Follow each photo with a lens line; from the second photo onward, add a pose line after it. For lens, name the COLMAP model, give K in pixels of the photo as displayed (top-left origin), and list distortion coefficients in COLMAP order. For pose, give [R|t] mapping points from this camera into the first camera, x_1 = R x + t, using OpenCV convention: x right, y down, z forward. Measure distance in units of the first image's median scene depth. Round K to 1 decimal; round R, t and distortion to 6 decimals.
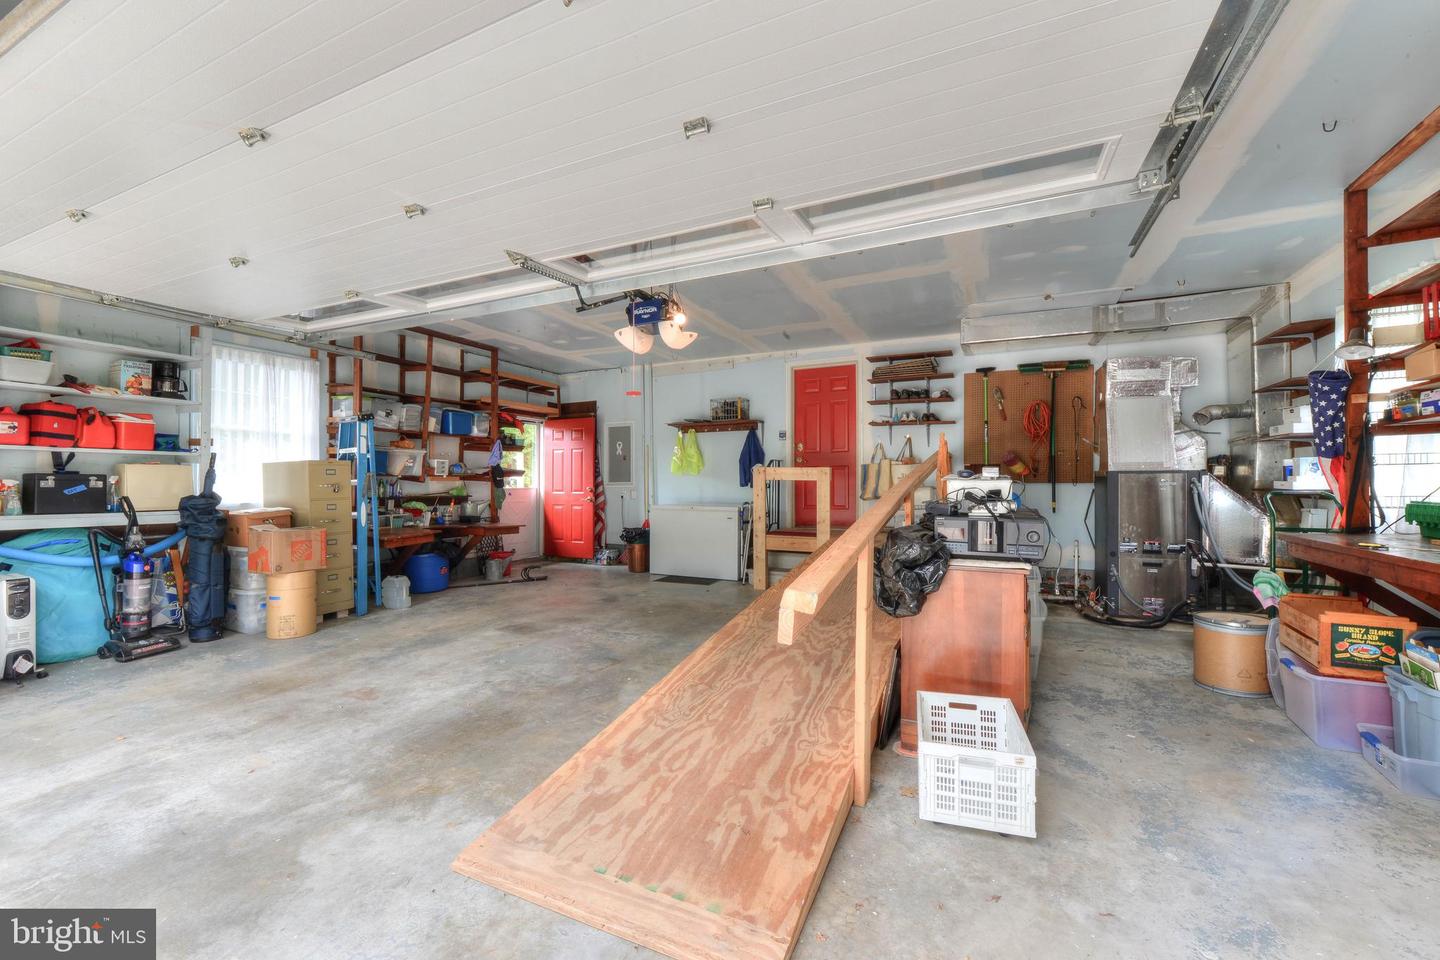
lens RADIAL K [[597.3, 0, 716.1], [0, 597.3, 467.7], [0, 0, 1]] dist [0.000565, 0.000038]
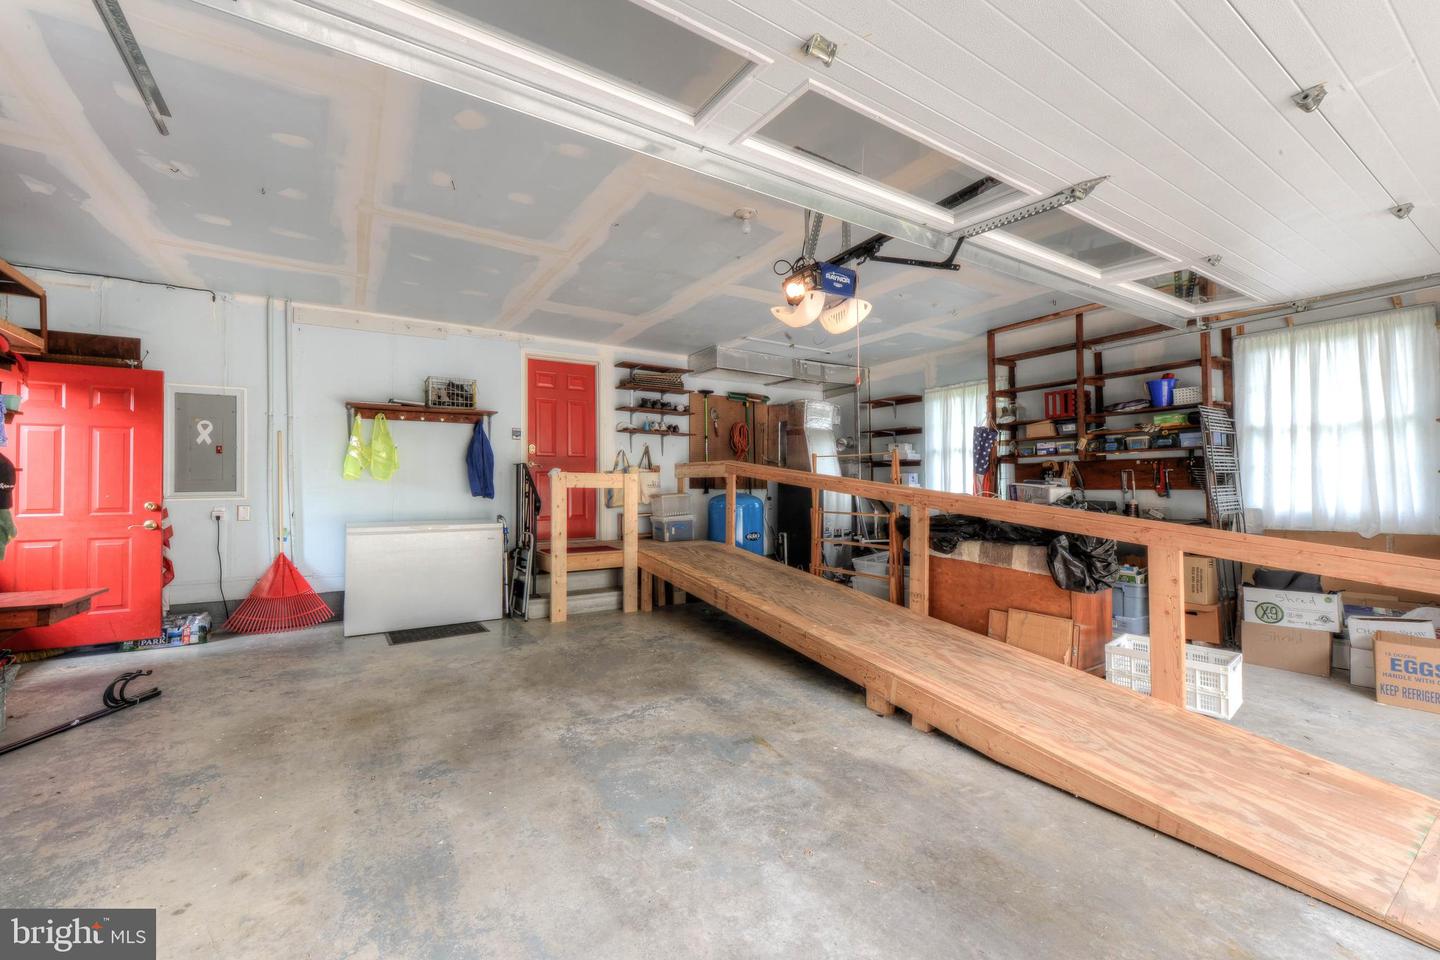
lens RADIAL K [[567.5, 0, 702.9], [0, 567.5, 457.2], [0, 0, 1]] dist [-0.001502, -0.000519]
pose [[0.539491, 0.041601, 0.840963, -0.464944], [-0.015971, 0.999105, -0.039179, 0.006402], [-0.841840, 0.007706, 0.539673, 0.402075]]
